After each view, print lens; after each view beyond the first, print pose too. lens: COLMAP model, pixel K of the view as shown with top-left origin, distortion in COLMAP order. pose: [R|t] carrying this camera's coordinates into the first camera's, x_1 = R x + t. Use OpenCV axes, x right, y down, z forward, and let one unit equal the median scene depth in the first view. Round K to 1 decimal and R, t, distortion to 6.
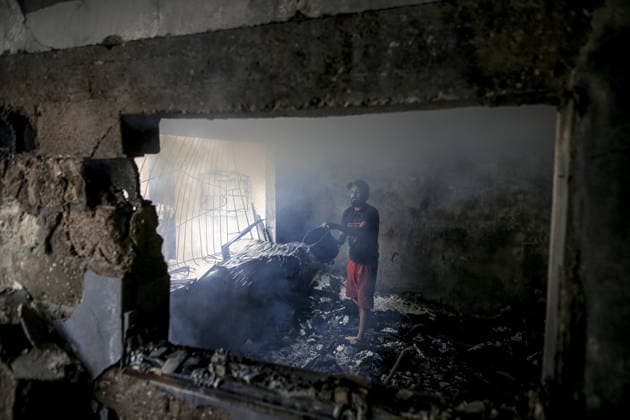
lens RADIAL K [[434.4, 0, 319.4], [0, 434.4, 207.1], [0, 0, 1]] dist [-0.056657, 0.050002]
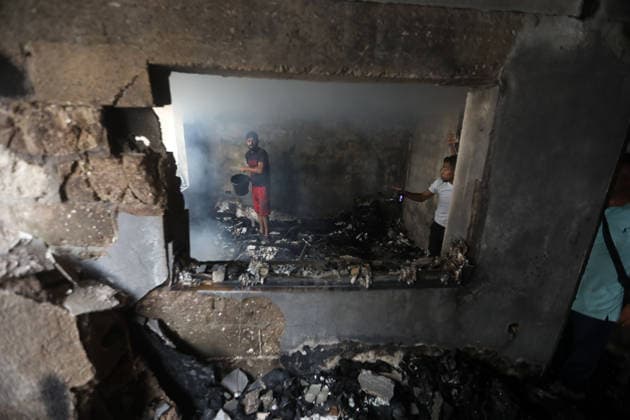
lens RADIAL K [[285.6, 0, 317.6], [0, 285.6, 215.9], [0, 0, 1]] dist [-0.039516, 0.011034]
pose [[0.897263, -0.112996, 0.426791, -0.406999], [0.017293, 0.974946, 0.221768, 0.003223], [-0.441157, -0.191604, 0.876737, 0.137897]]
